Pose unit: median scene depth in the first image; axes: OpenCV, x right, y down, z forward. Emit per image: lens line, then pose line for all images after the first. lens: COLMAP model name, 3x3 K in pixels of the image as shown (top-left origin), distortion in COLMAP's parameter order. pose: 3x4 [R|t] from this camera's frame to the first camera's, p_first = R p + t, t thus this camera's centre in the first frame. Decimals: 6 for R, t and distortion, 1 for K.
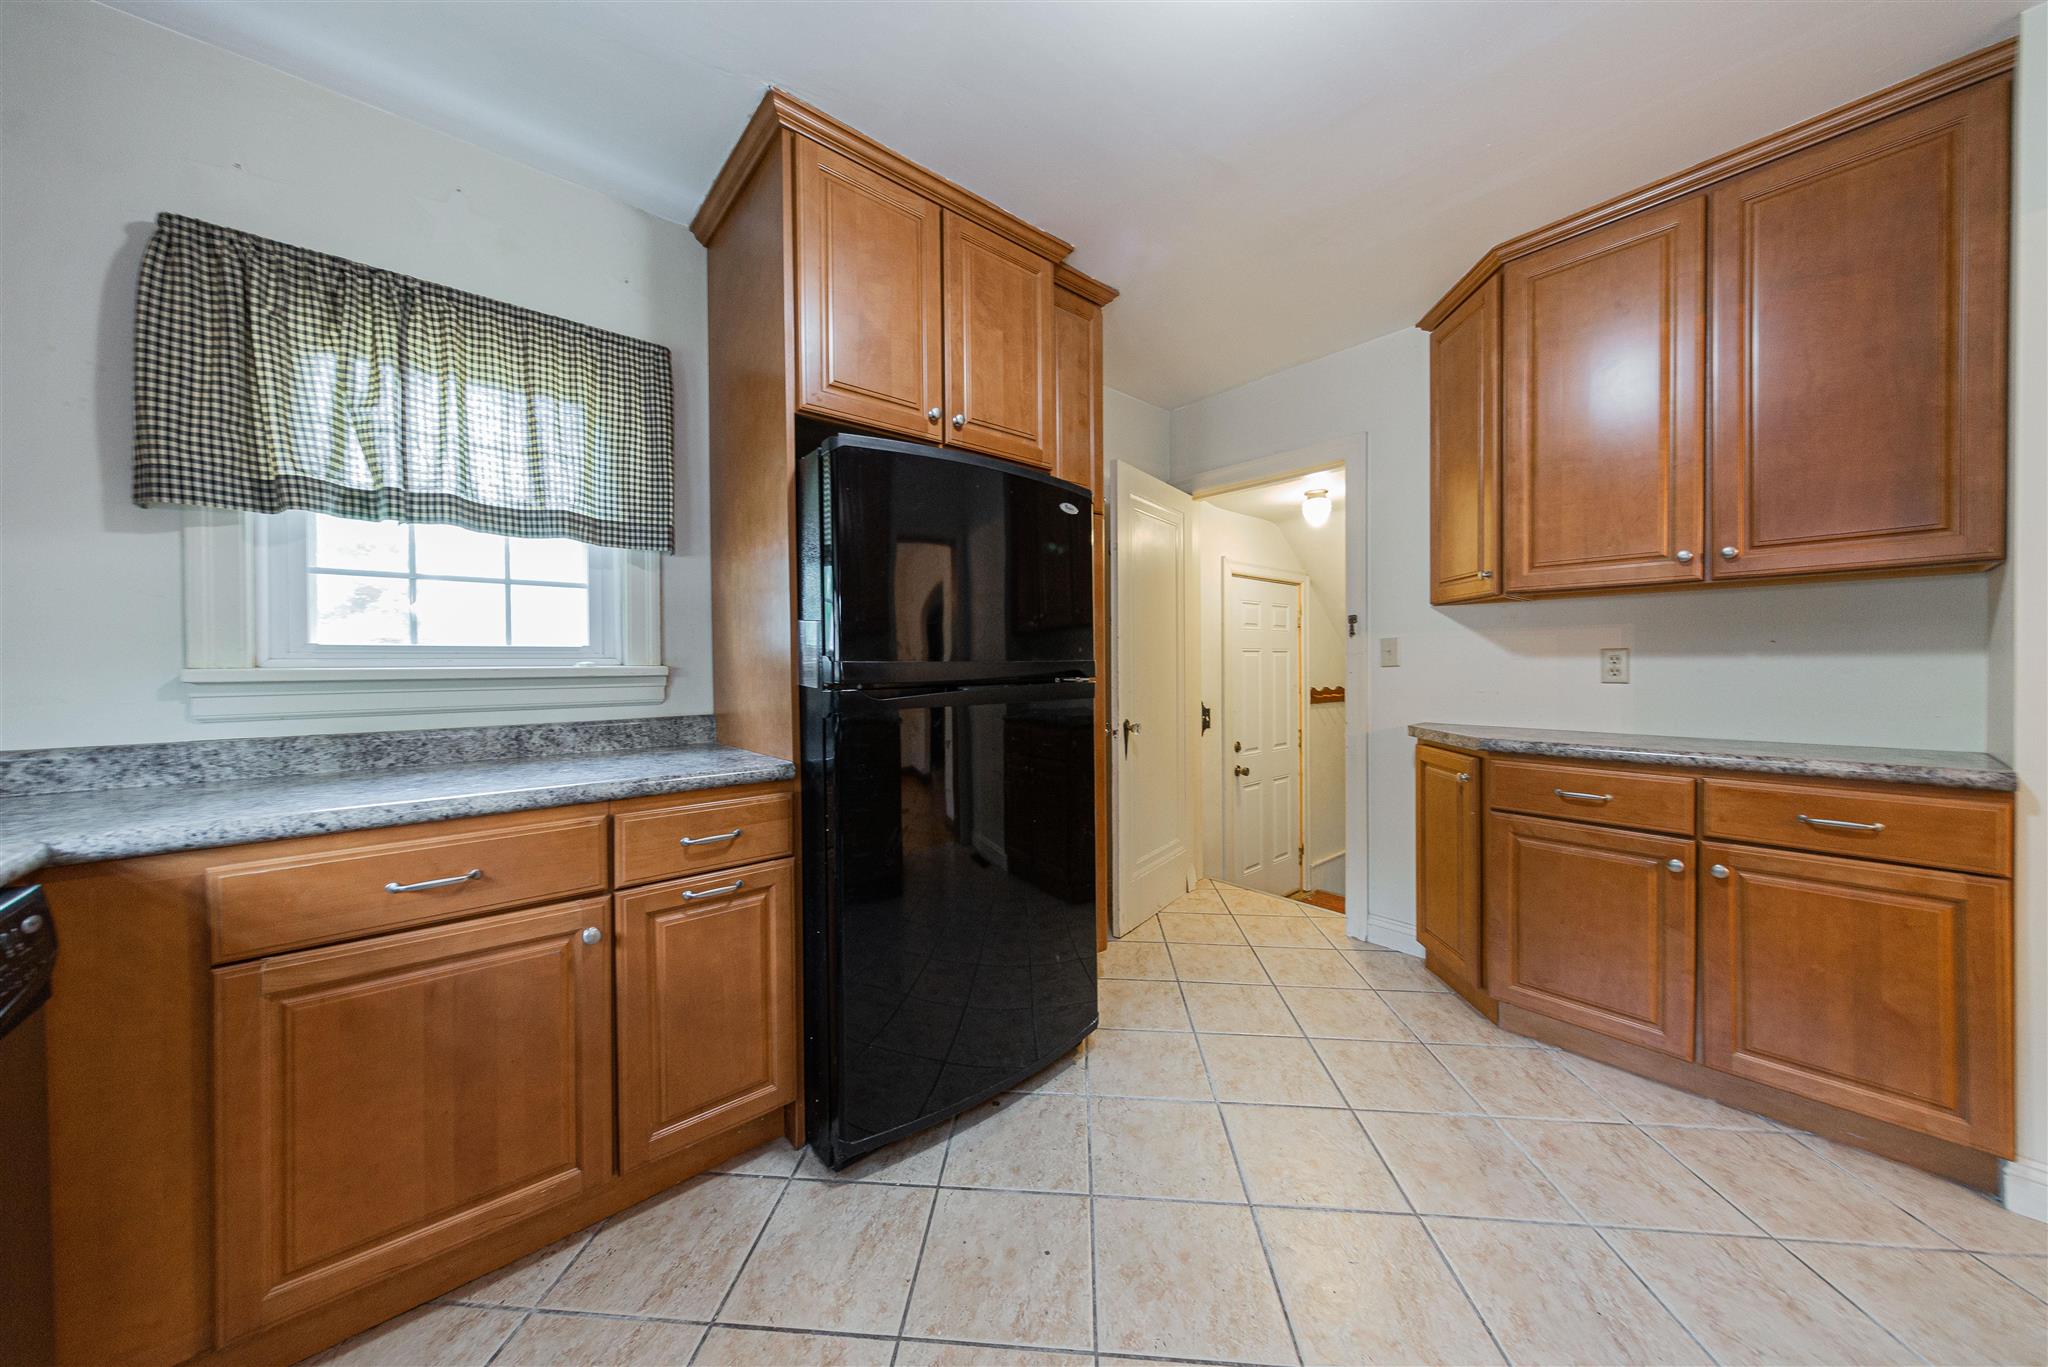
lens RADIAL K [[676.1, 0, 1015.8], [0, 676.1, 670.0], [0, 0, 1]] dist [0.001167, 0.000249]
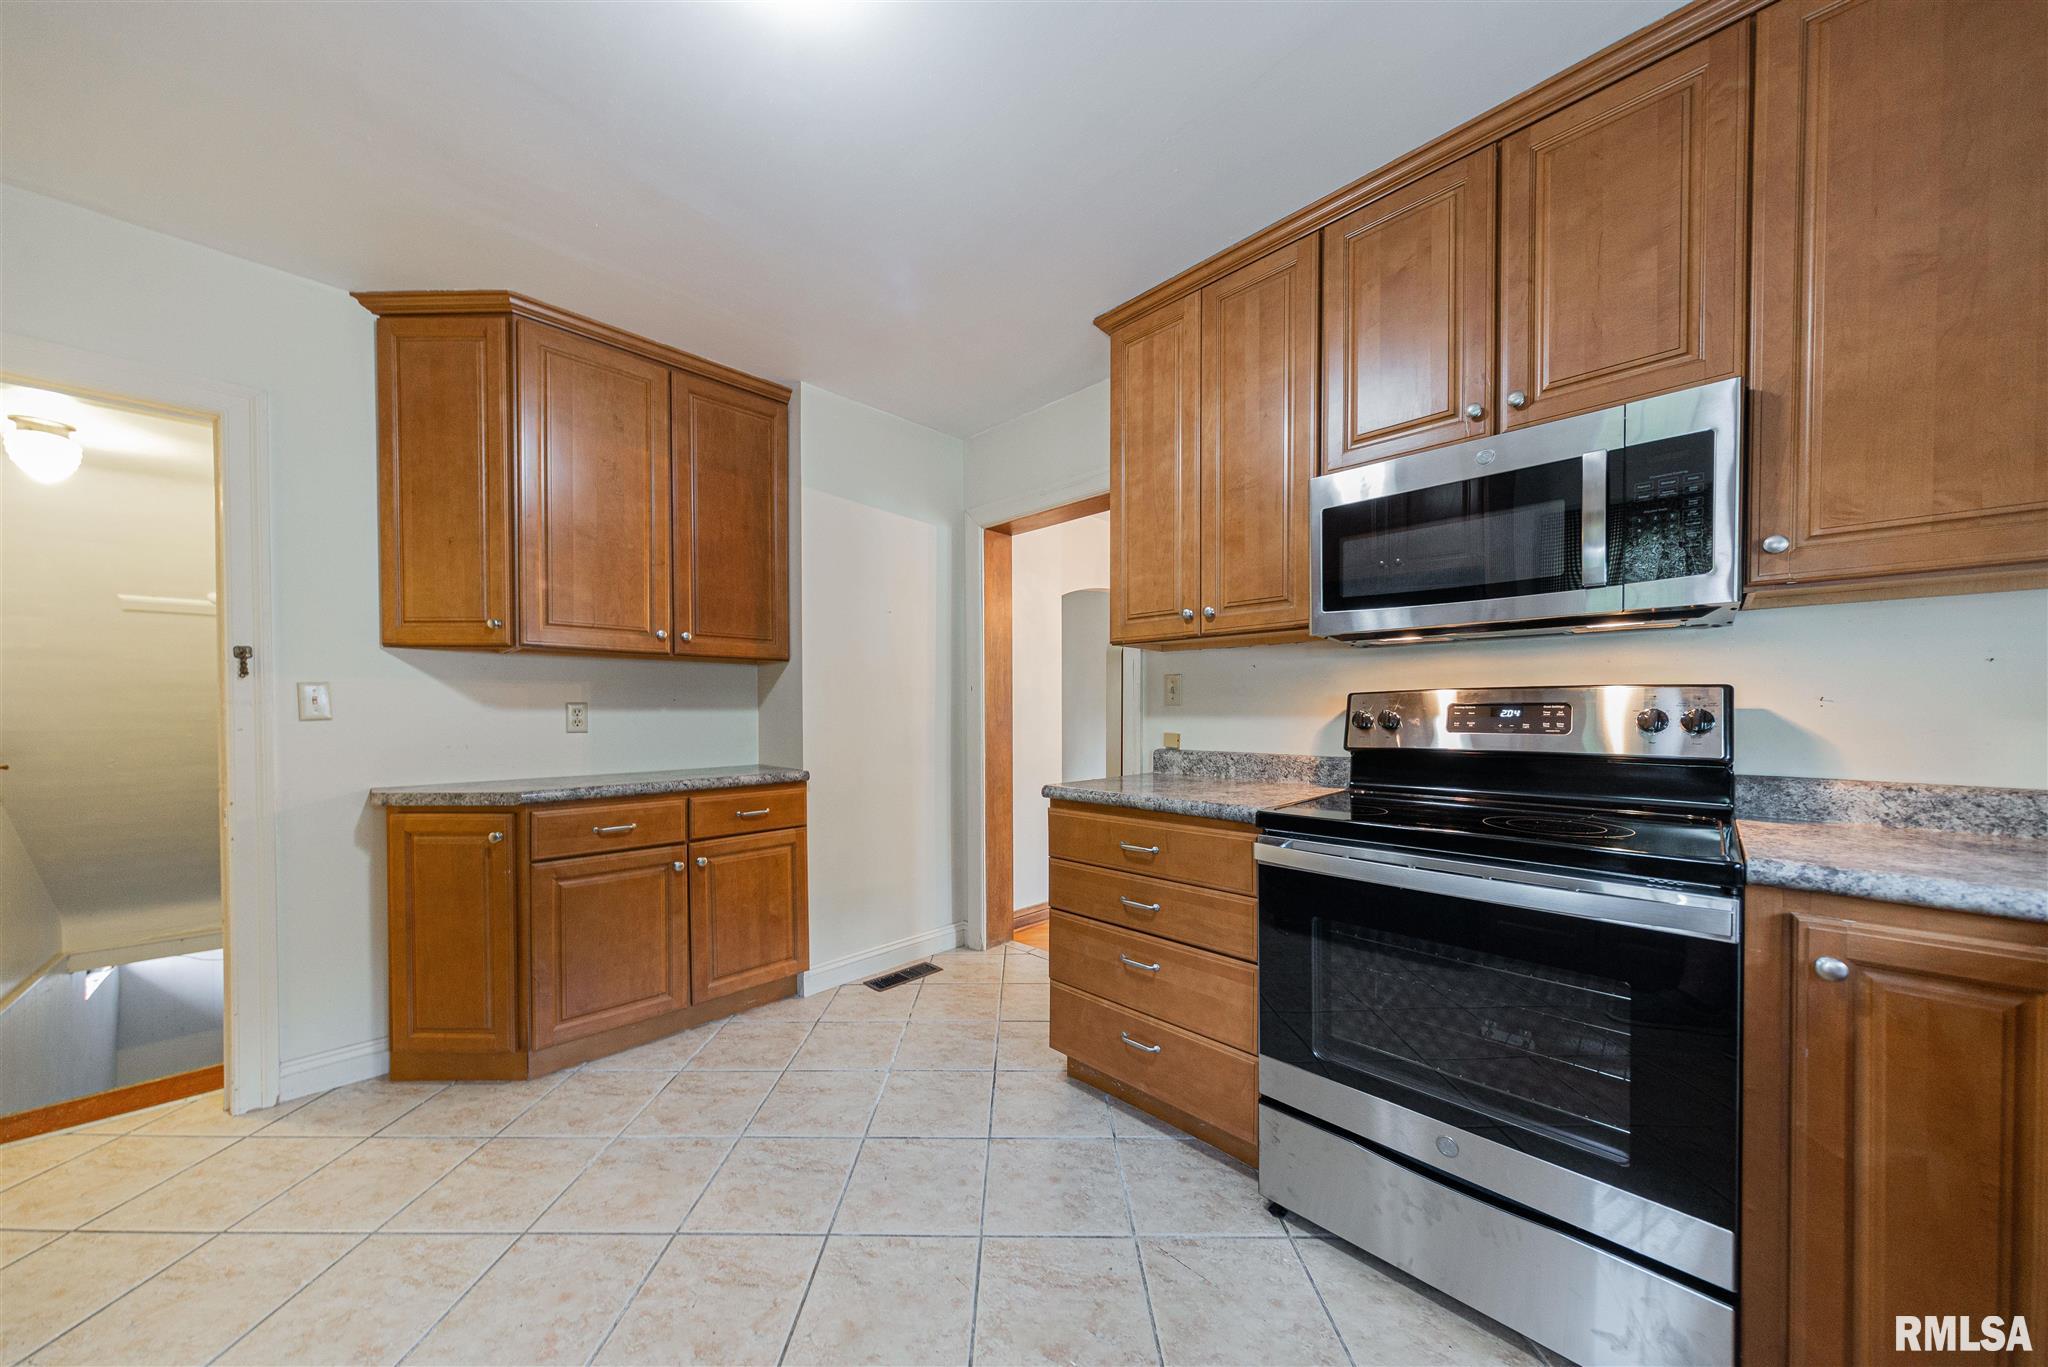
lens RADIAL K [[676.1, 0, 1006.3], [0, 676.1, 719.9], [0, 0, 1]] dist [0.001167, 0.000249]
pose [[-0.065975, -0.005474, 0.997806, -0.375178], [0.012872, 0.999897, 0.006336, -0.000835], [-0.997738, 0.013262, -0.065898, 0.409647]]
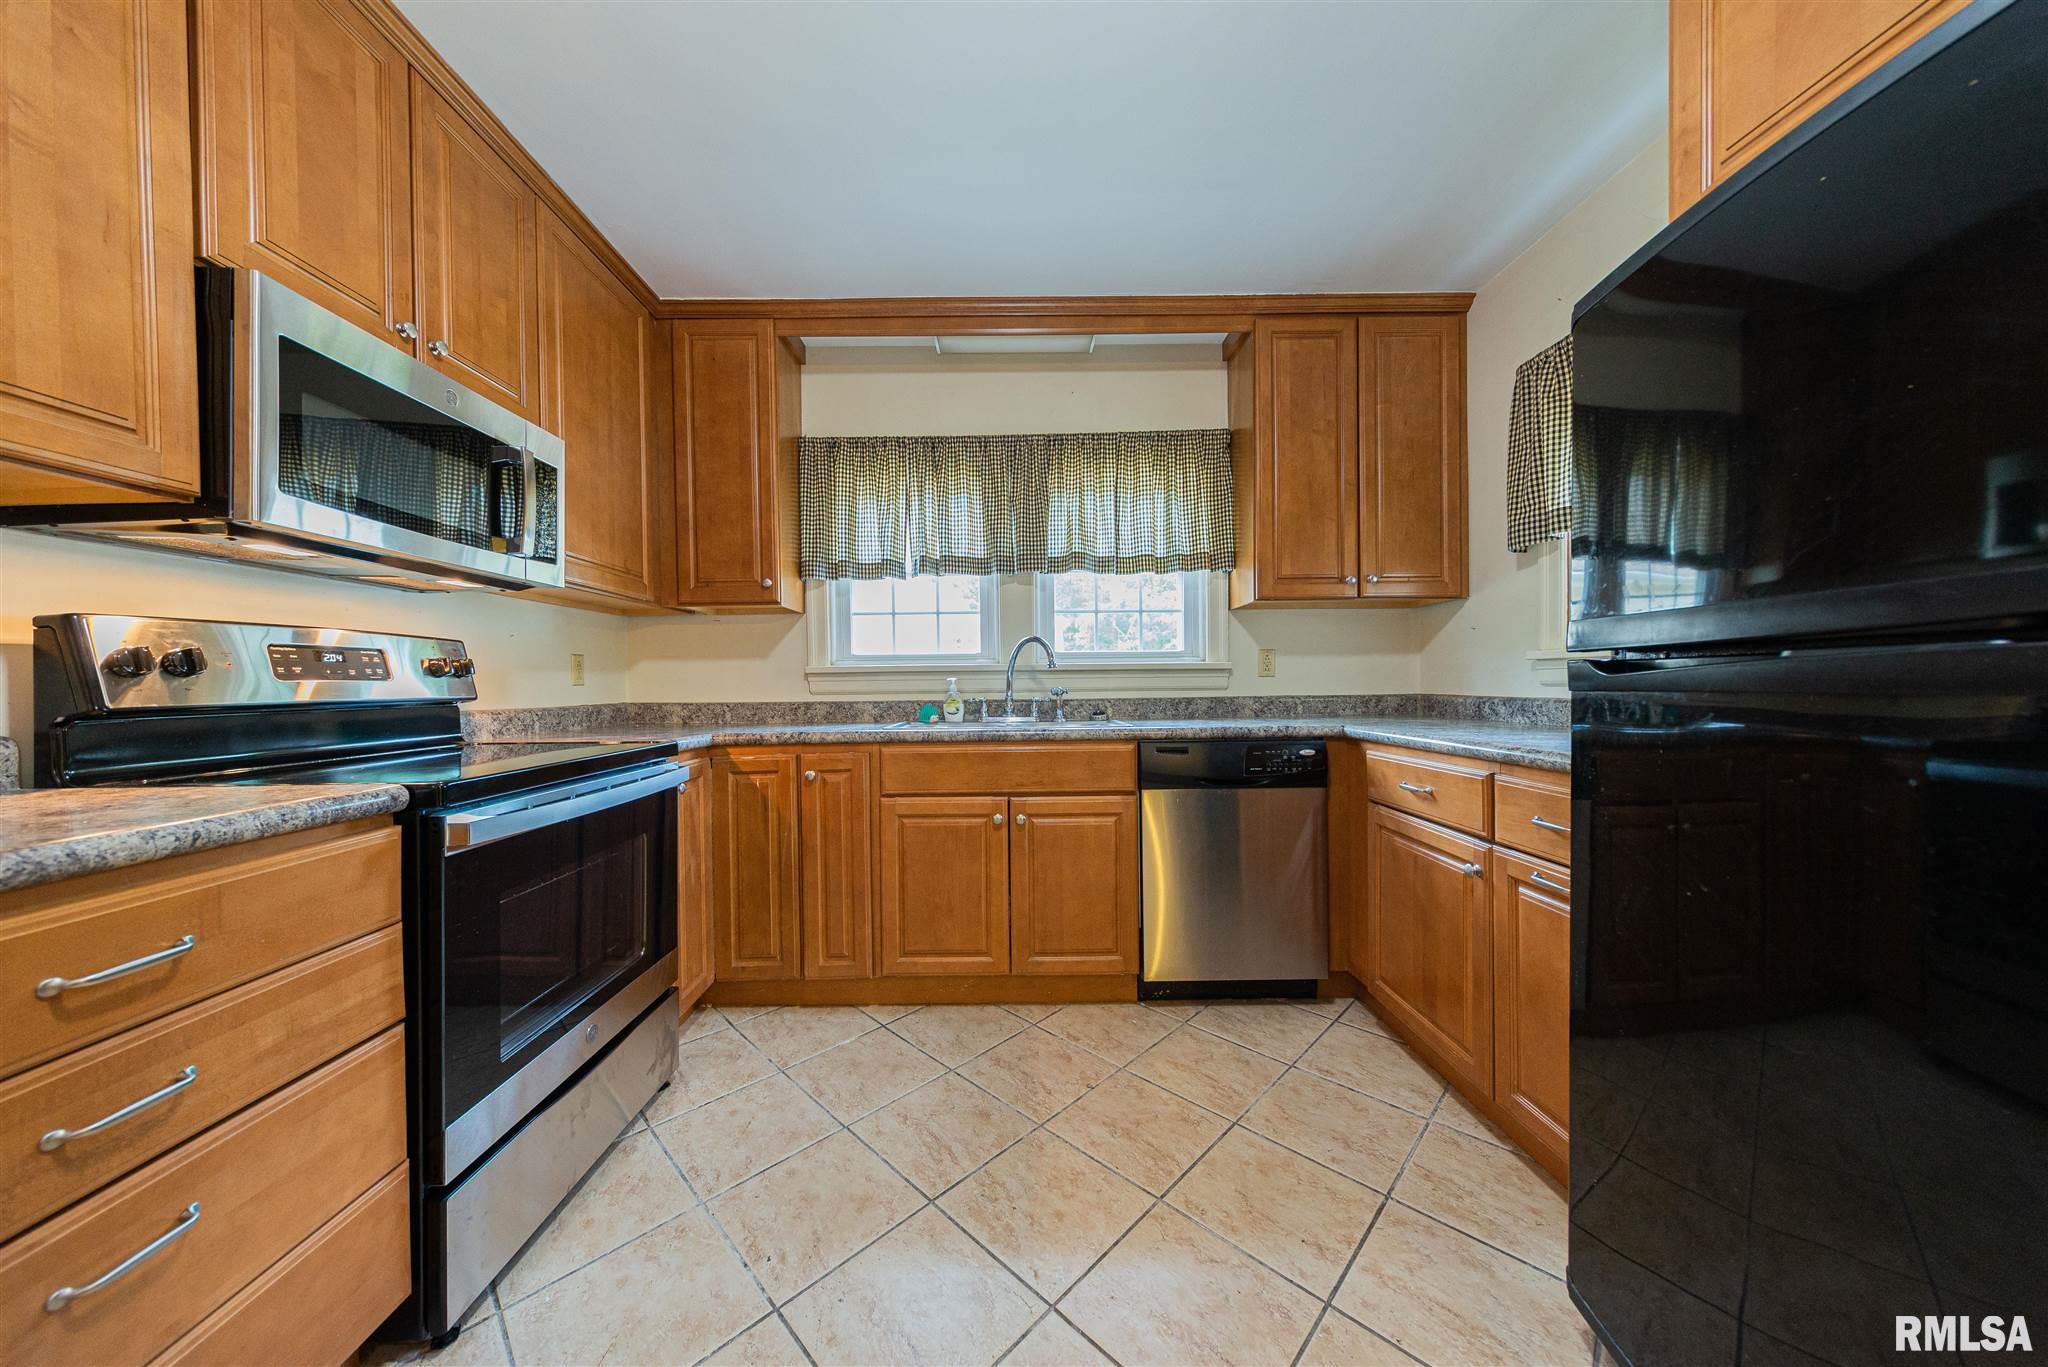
lens RADIAL K [[676.1, 0, 1020.2], [0, 676.1, 689.1], [0, 0, 1]] dist [0.001167, 0.000249]
pose [[-0.635163, 0.020977, -0.772093, 0.534616], [0.010205, 0.999772, 0.018768, 0.033117], [0.772311, 0.004042, -0.635232, 0.786471]]
